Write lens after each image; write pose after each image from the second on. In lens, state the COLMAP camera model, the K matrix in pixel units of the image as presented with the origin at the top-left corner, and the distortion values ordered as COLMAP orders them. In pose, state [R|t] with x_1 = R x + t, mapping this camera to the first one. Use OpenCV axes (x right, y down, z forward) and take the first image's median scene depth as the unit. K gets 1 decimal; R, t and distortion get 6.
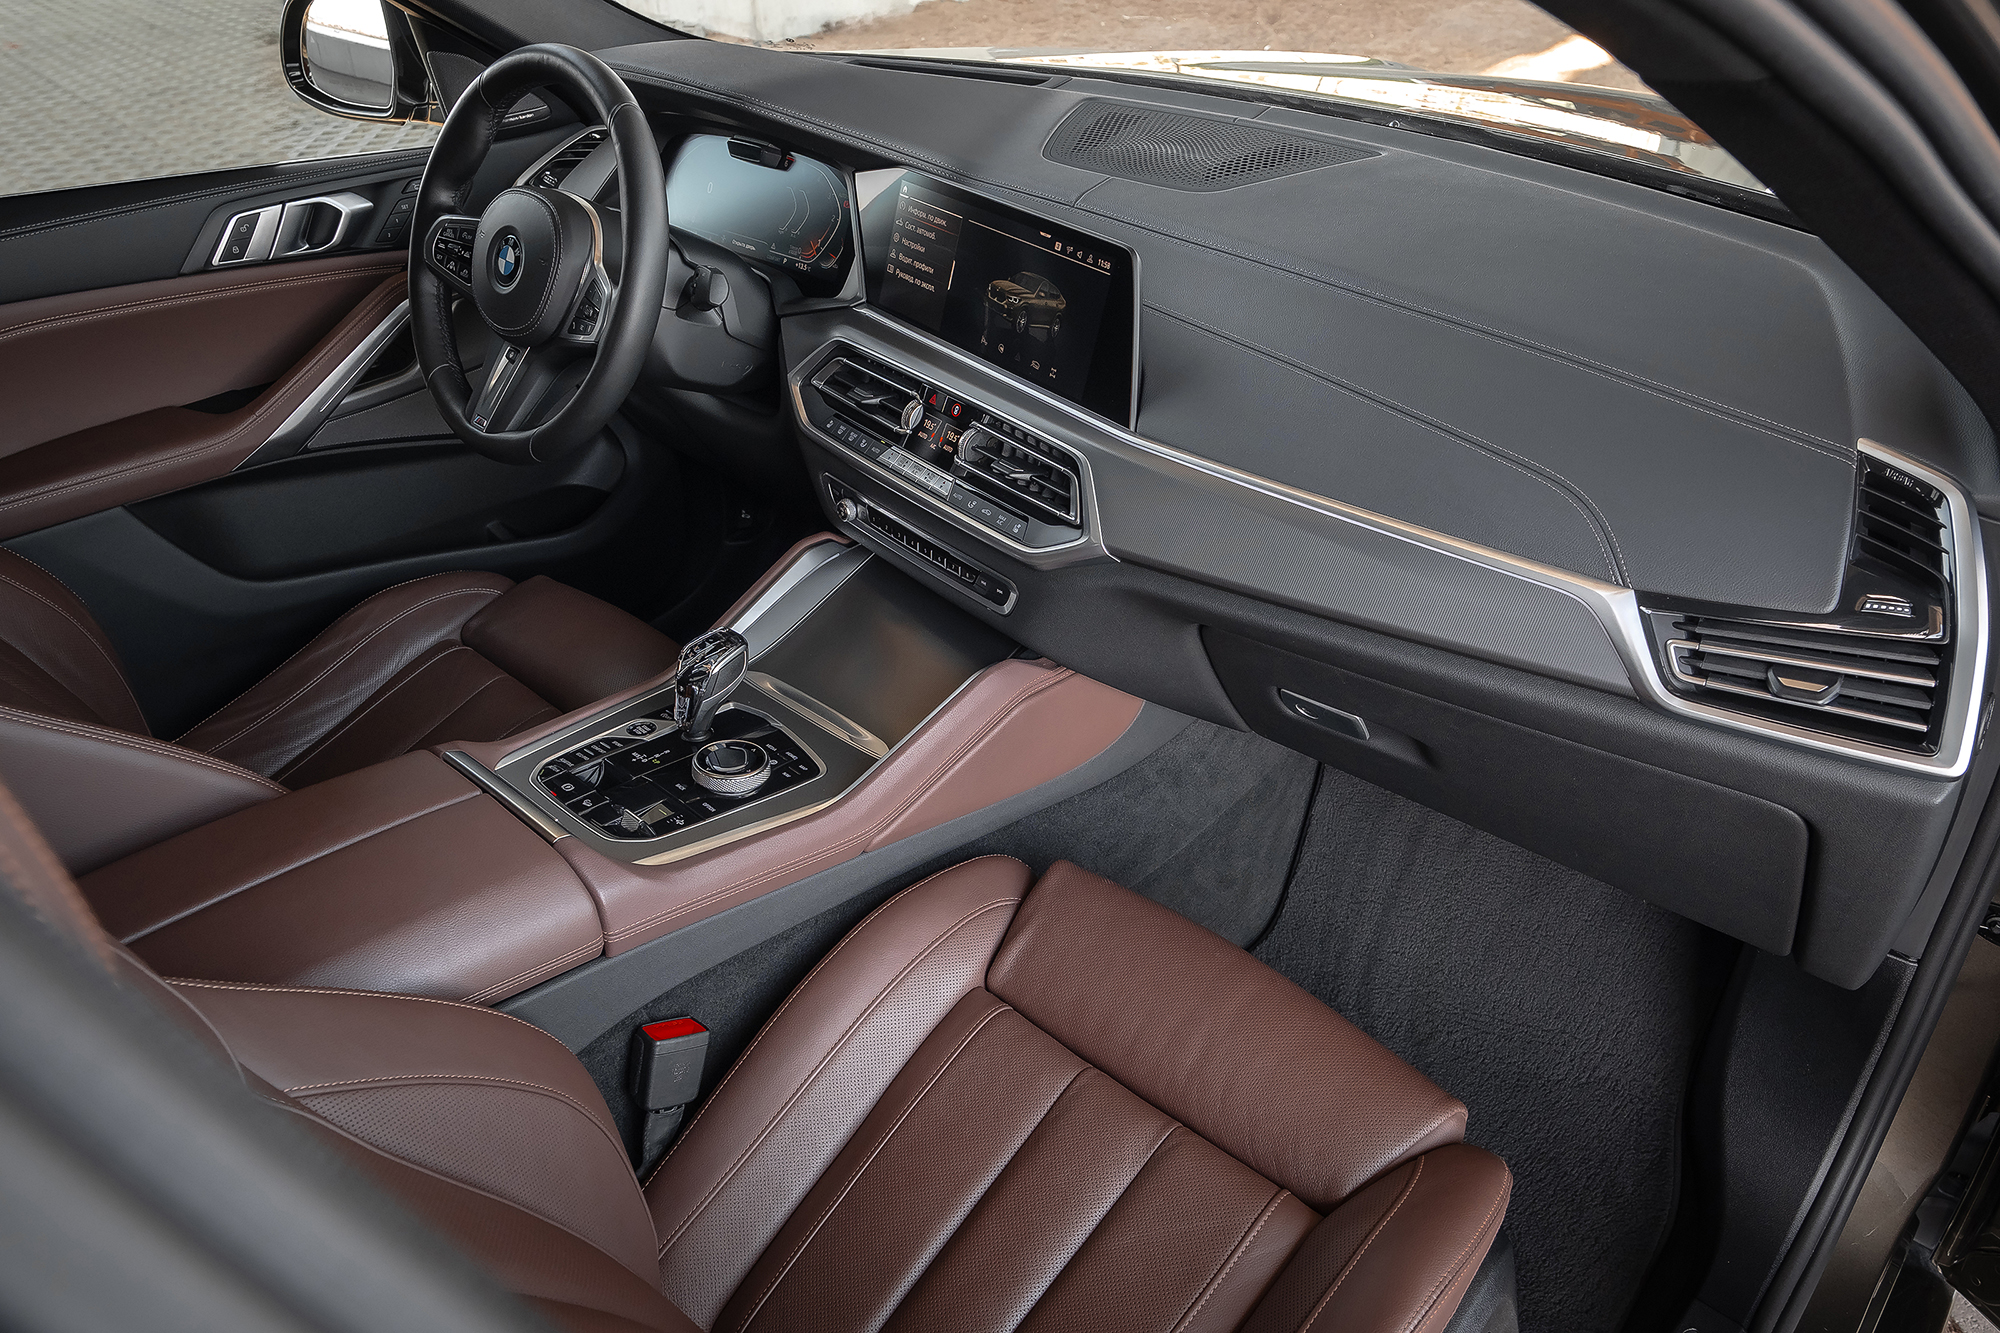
lens RADIAL K [[1491.7, 0, 1012.0], [0, 1491.7, 686.5], [0, 0, 1]] dist [-0.010138, -0.000173]
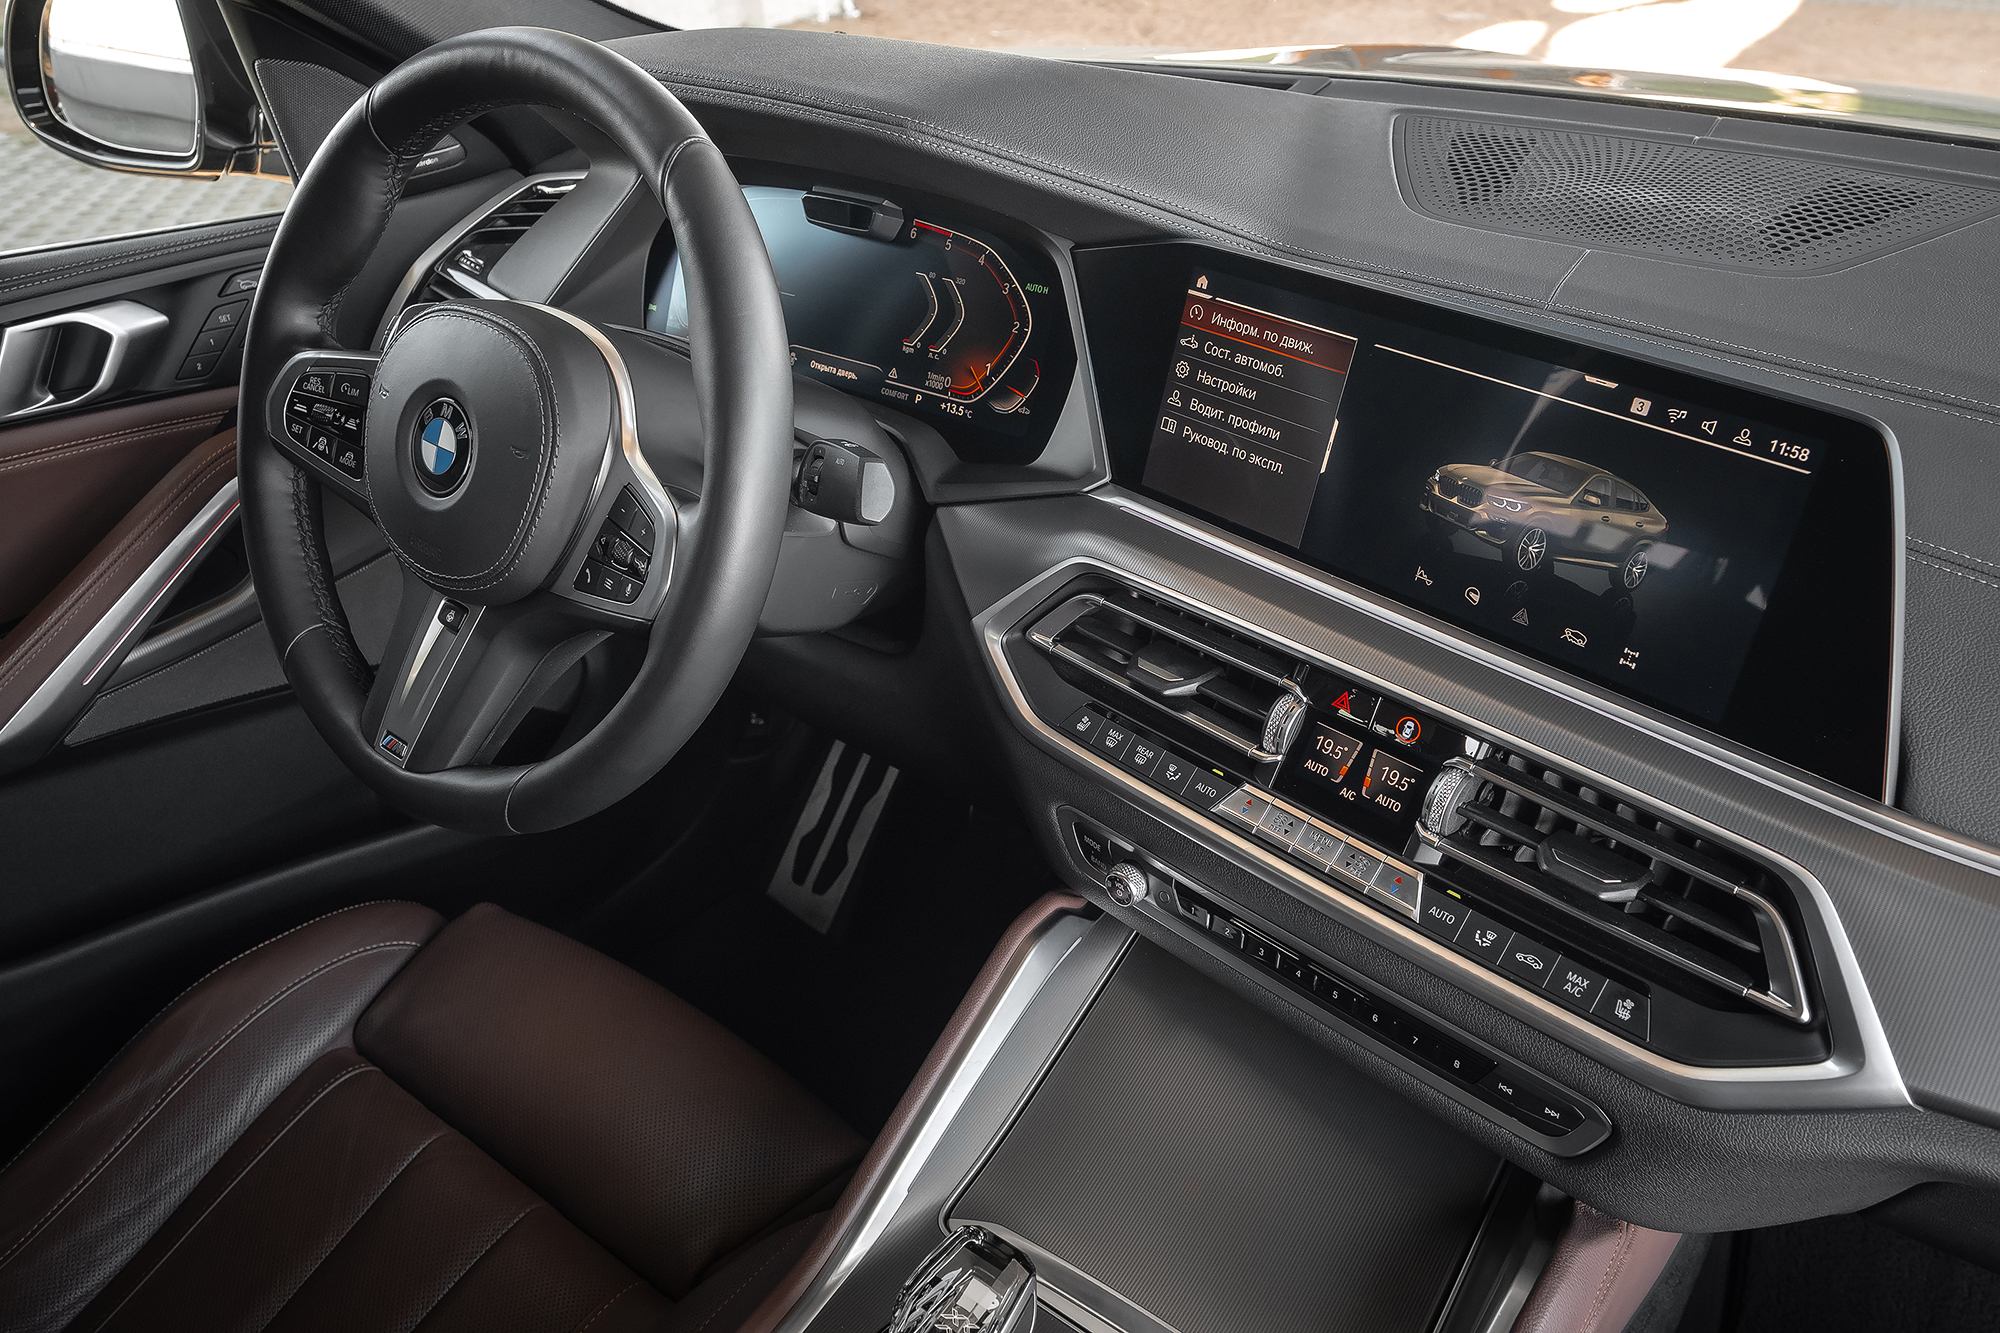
lens RADIAL K [[1515.2, 0, 1029.7], [0, 1515.2, 625.1], [0, 0, 1]] dist [-0.020512, 0.011077]
pose [[0.993376, -0.058314, 0.099014, -0.189938], [0.063335, 0.996821, -0.048338, -0.184066], [-0.095880, 0.054289, 0.993911, 0.460762]]
